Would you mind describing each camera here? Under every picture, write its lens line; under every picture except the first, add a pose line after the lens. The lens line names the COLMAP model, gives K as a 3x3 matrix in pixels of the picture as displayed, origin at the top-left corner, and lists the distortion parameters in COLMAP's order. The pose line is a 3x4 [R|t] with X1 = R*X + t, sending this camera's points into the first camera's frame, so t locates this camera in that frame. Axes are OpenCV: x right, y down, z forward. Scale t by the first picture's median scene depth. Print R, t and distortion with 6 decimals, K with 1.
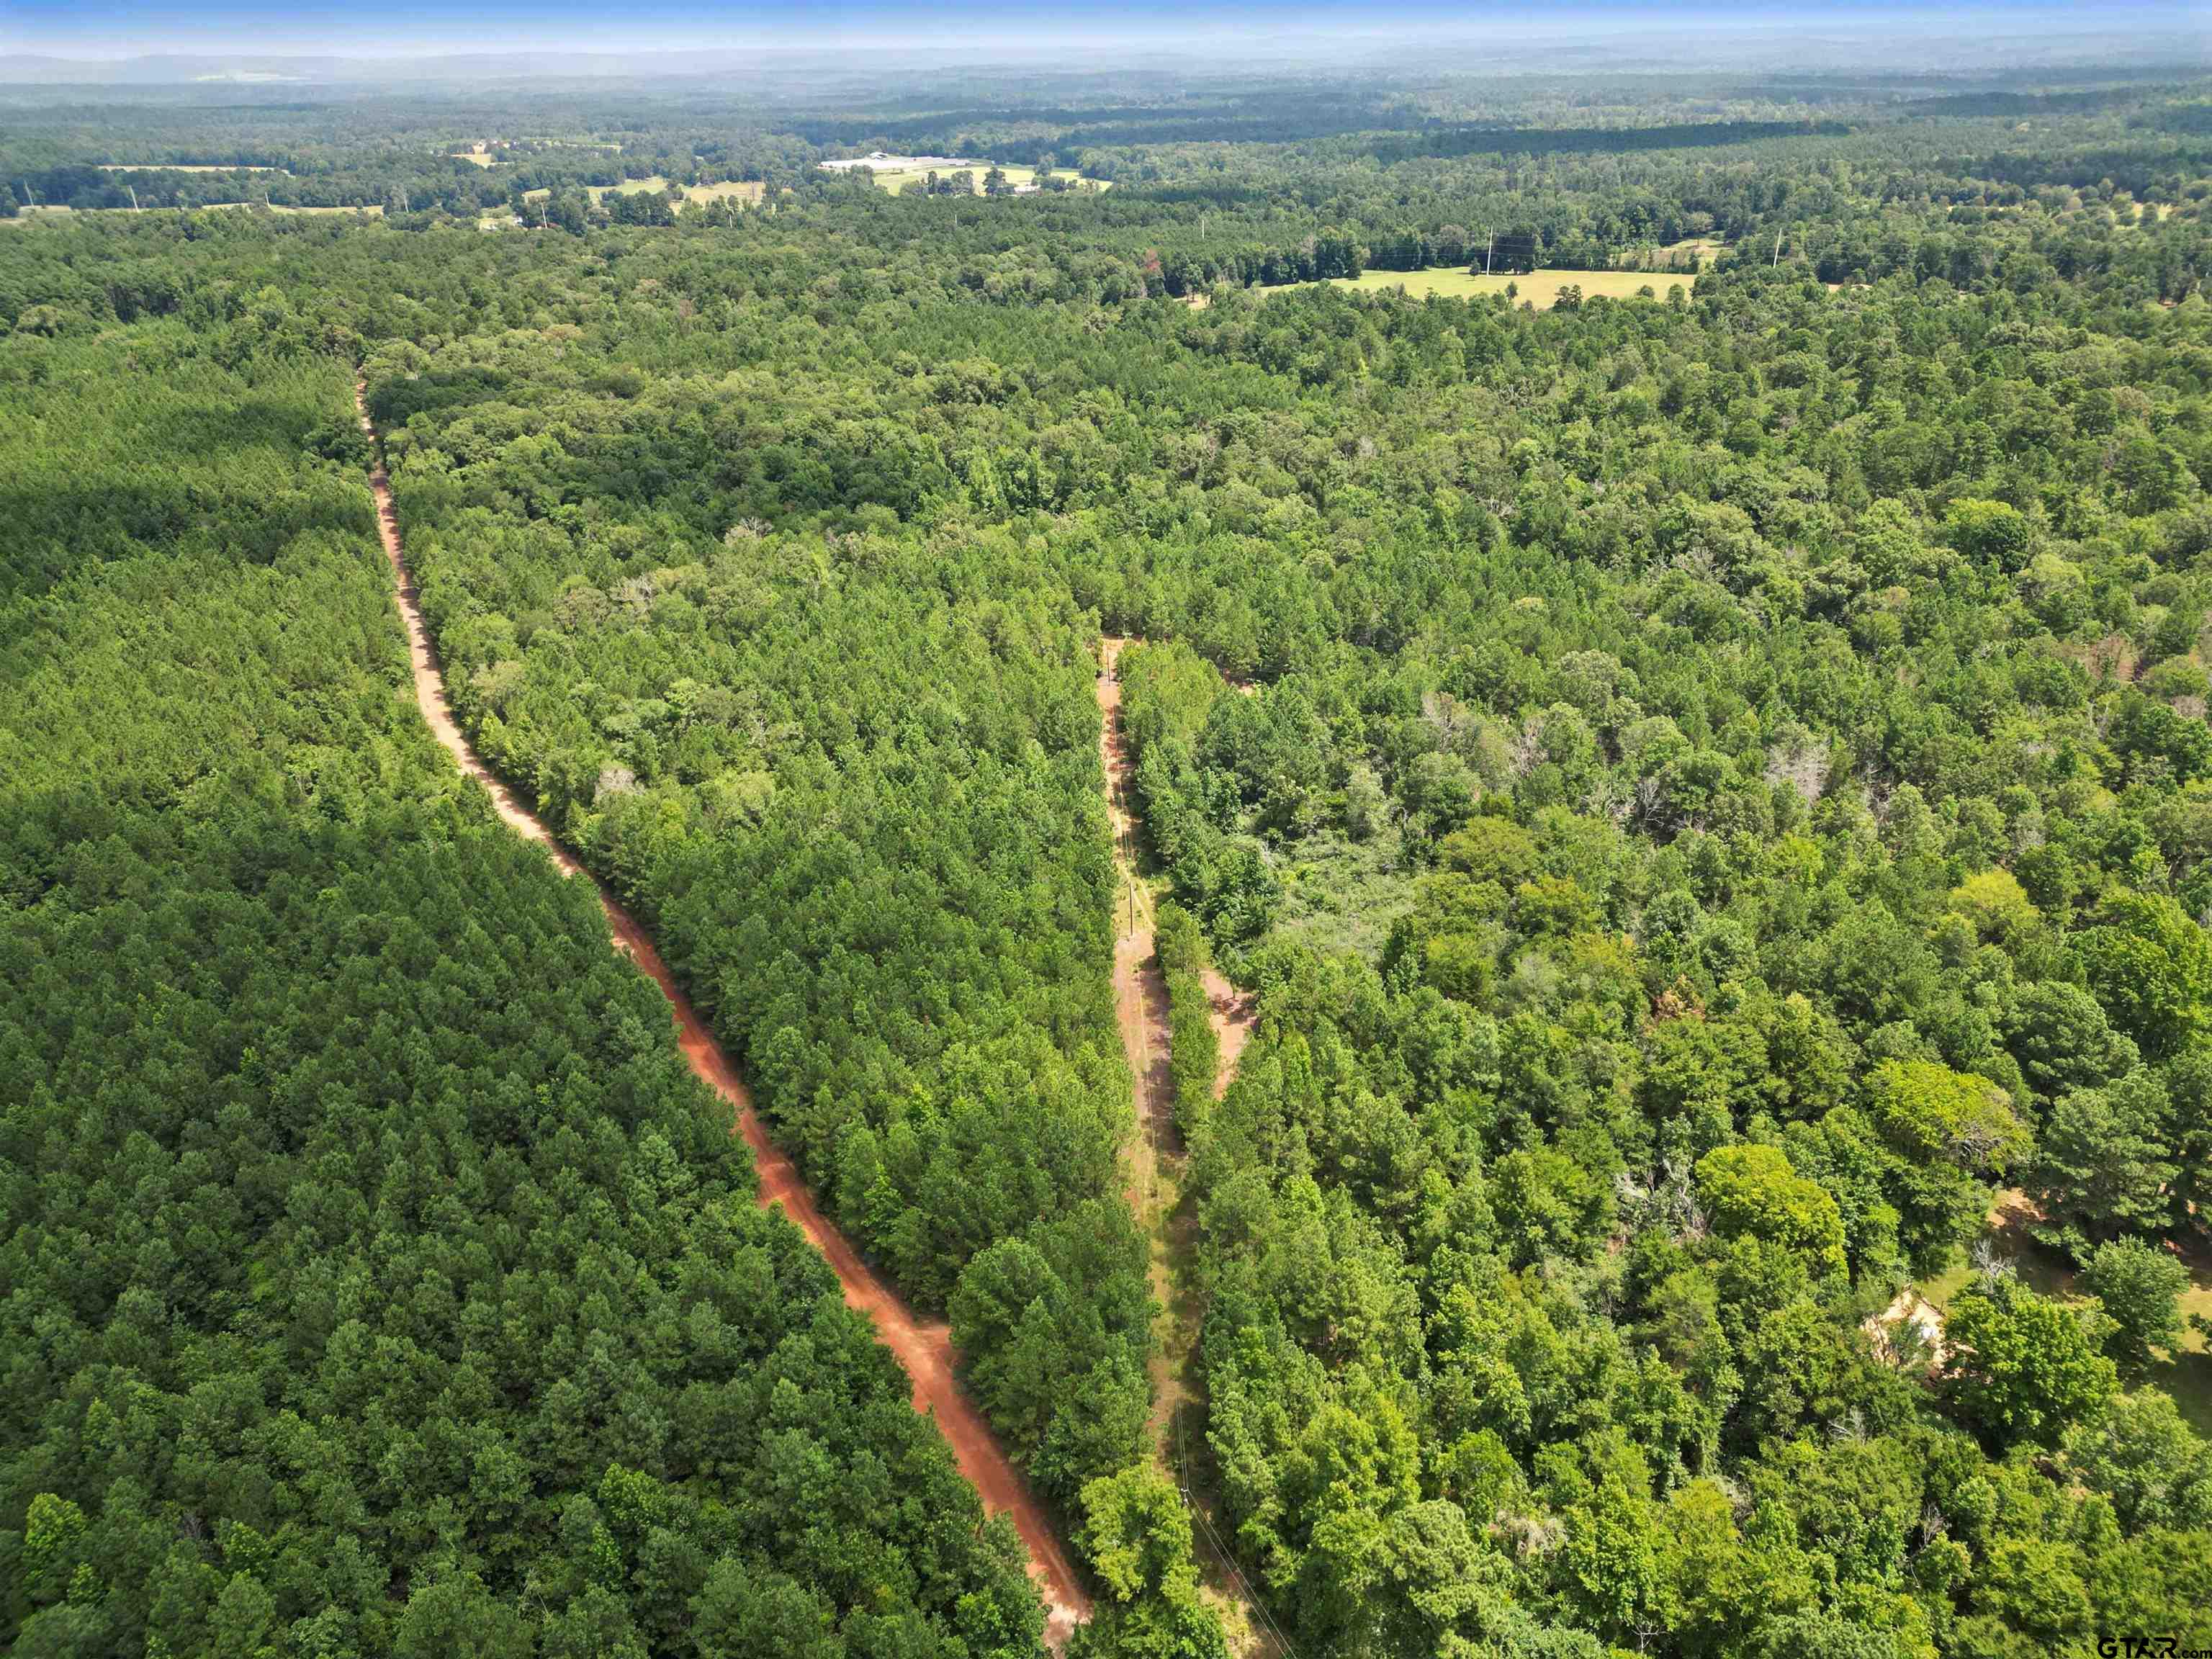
lens RADIAL K [[1571.3, 0, 1106.0], [0, 1571.3, 829.5], [0, 0, 1]] dist [0.067200, -0.055869]
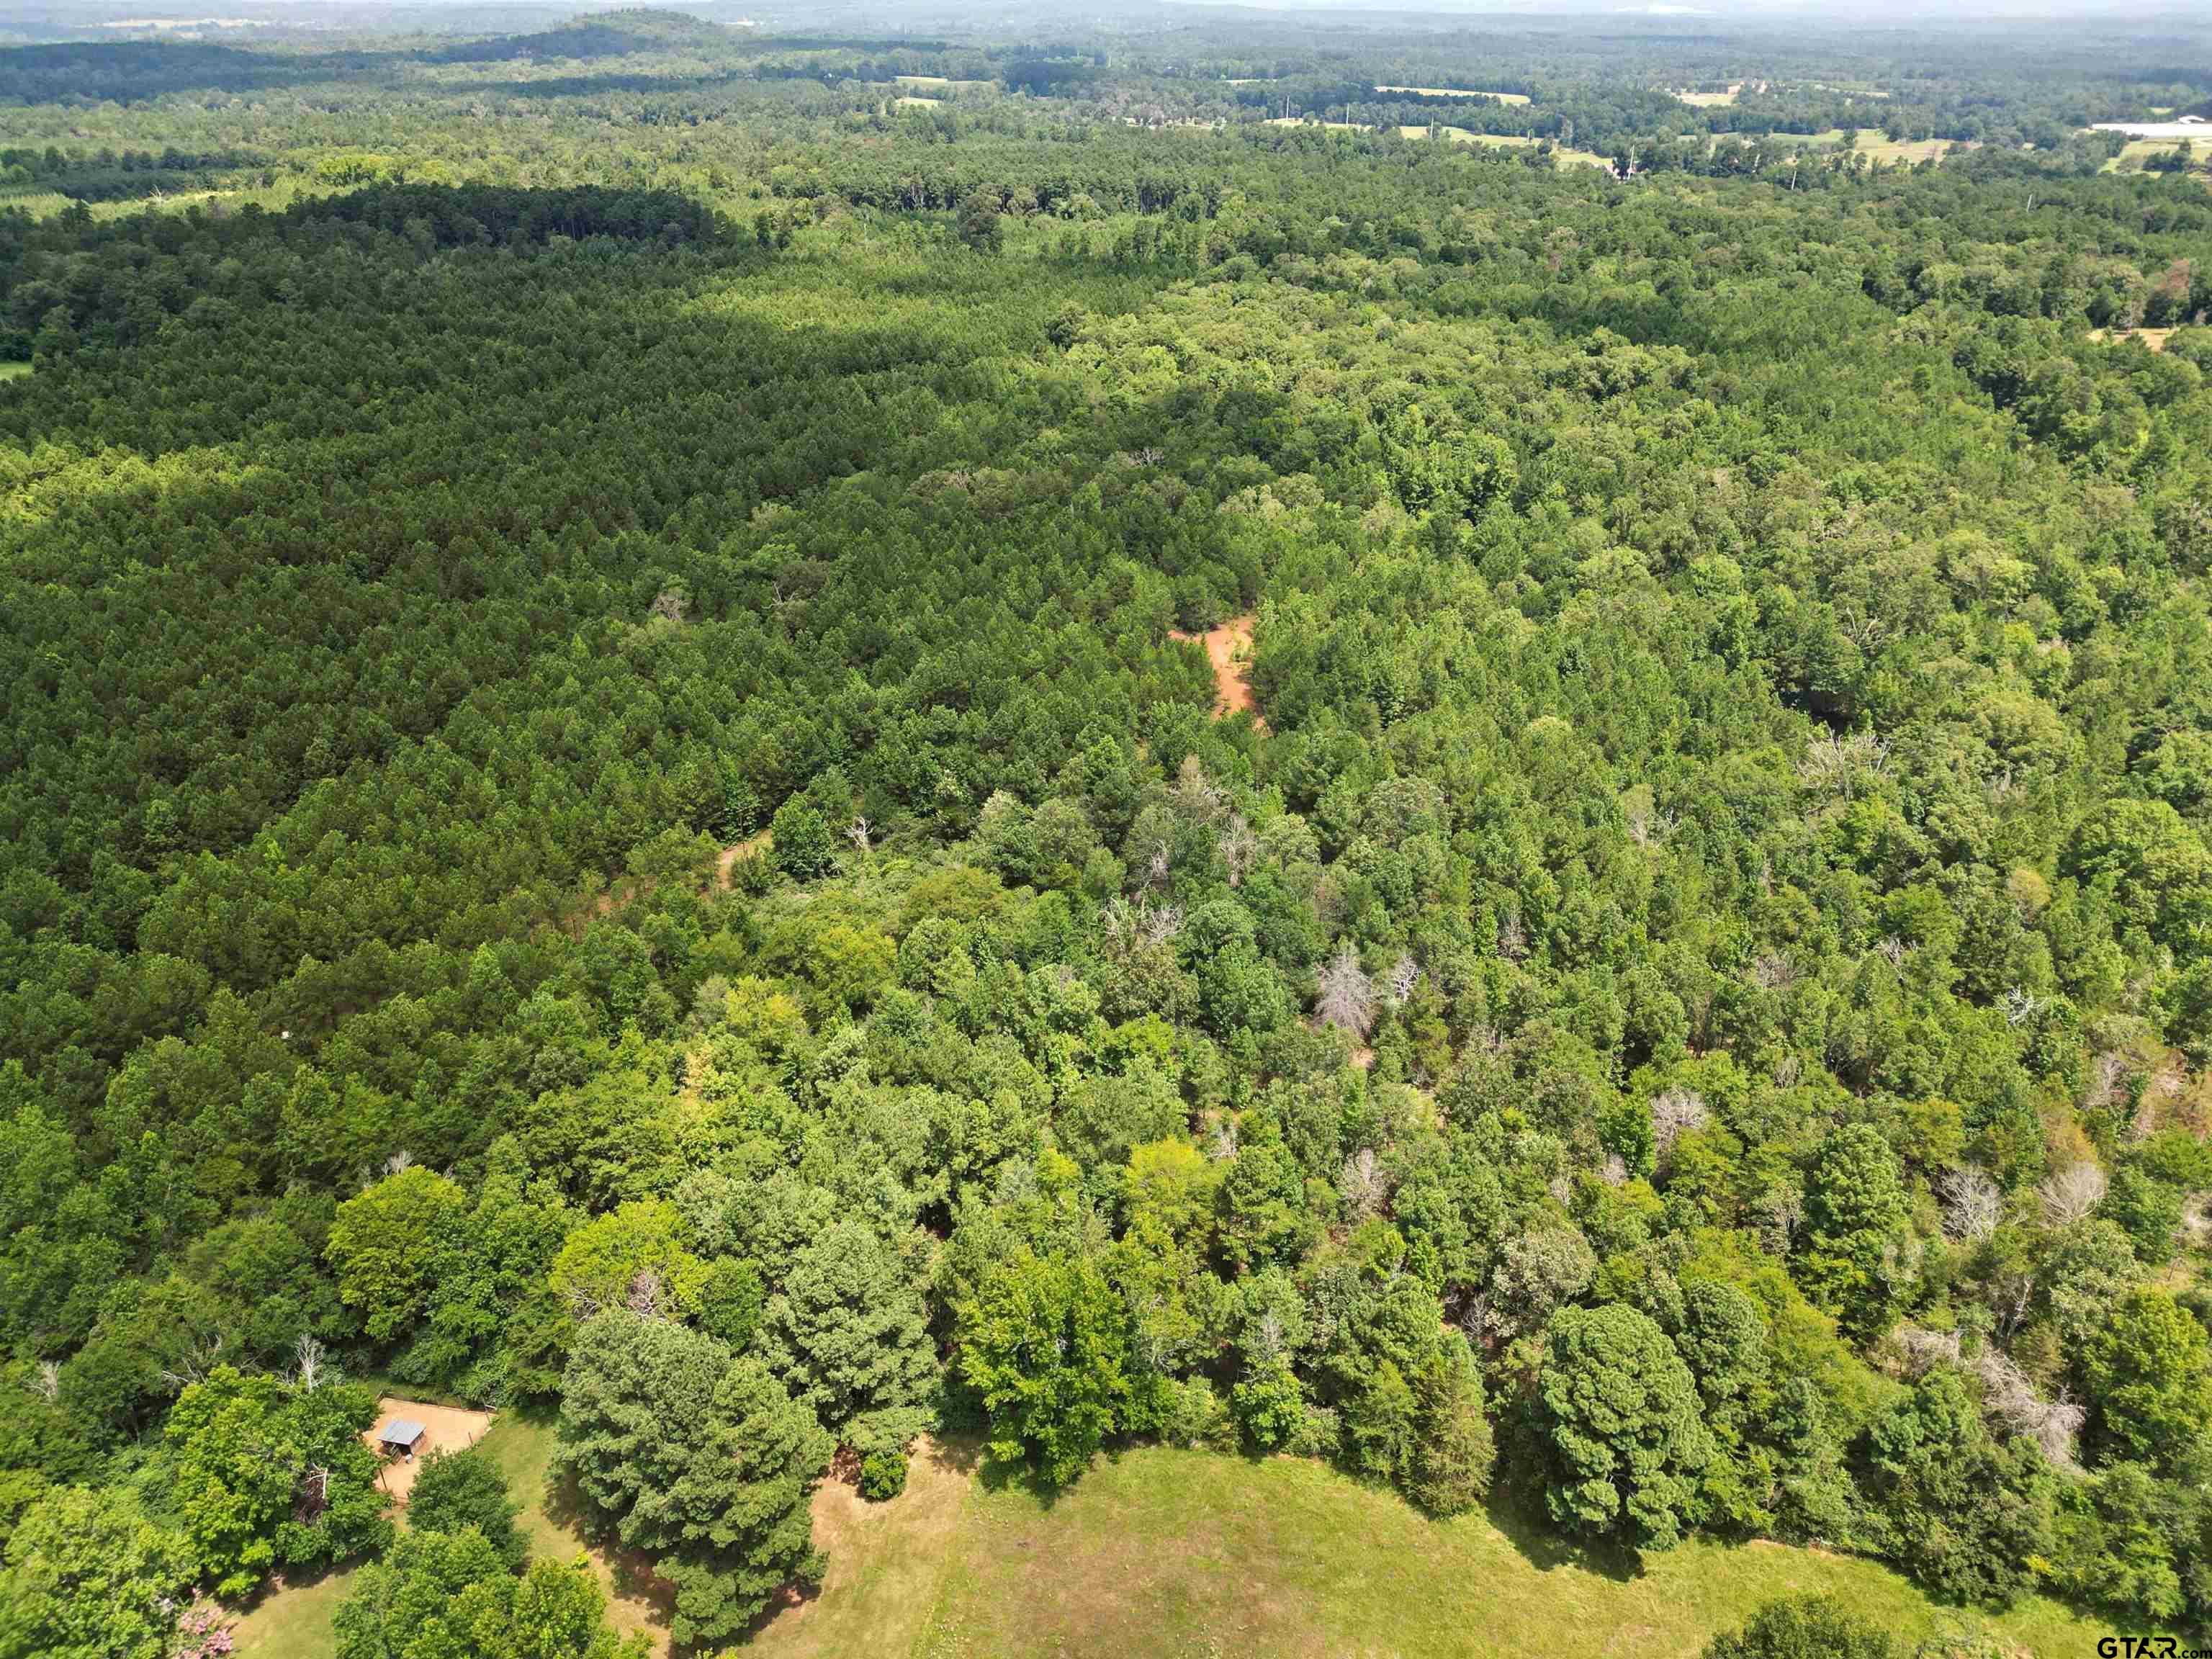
lens RADIAL K [[1571.3, 0, 1106.0], [0, 1571.3, 829.5], [0, 0, 1]] dist [0.067200, -0.055869]
pose [[0.703511, 0.354062, -0.616208, 0.158809], [-0.333679, 0.930110, 0.153470, -0.036188], [0.627479, 0.097647, 0.772486, 0.064459]]
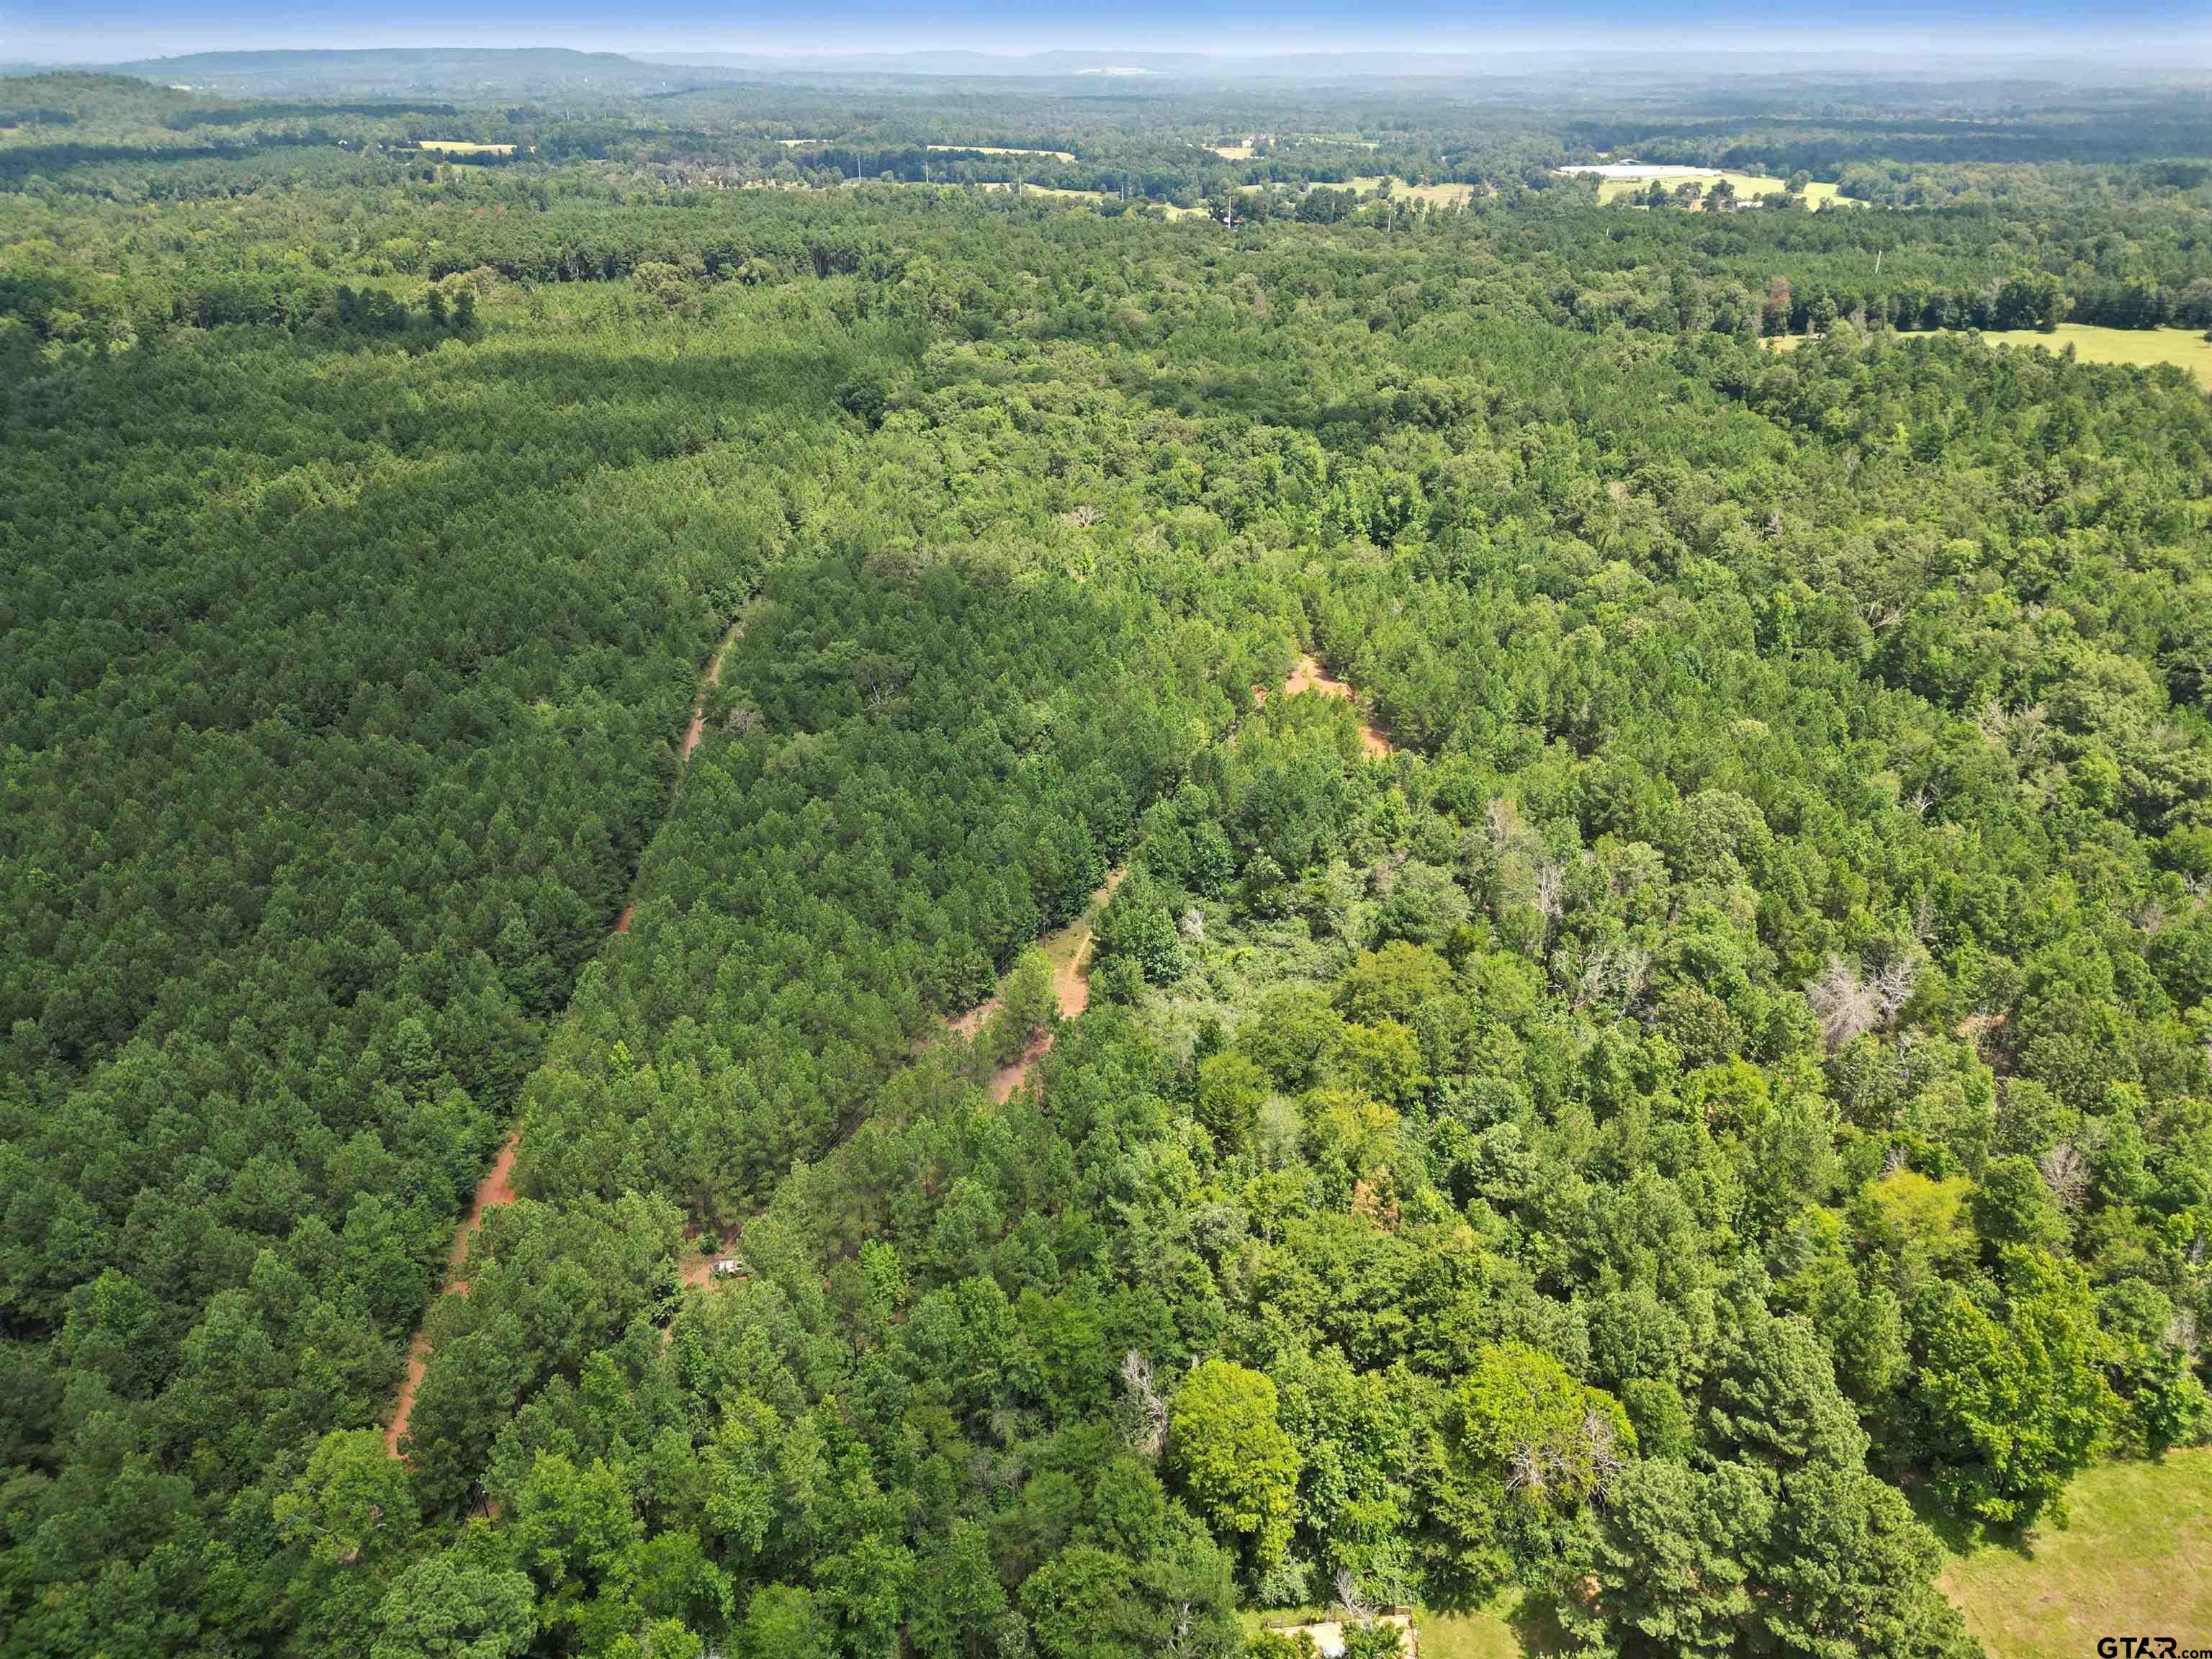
lens RADIAL K [[1571.3, 0, 1106.0], [0, 1571.3, 829.5], [0, 0, 1]] dist [0.067200, -0.055869]
pose [[0.887857, 0.221158, -0.403483, 0.081006], [-0.221238, 0.974083, 0.047087, -0.013850], [0.403439, 0.047460, 0.913775, 0.024223]]
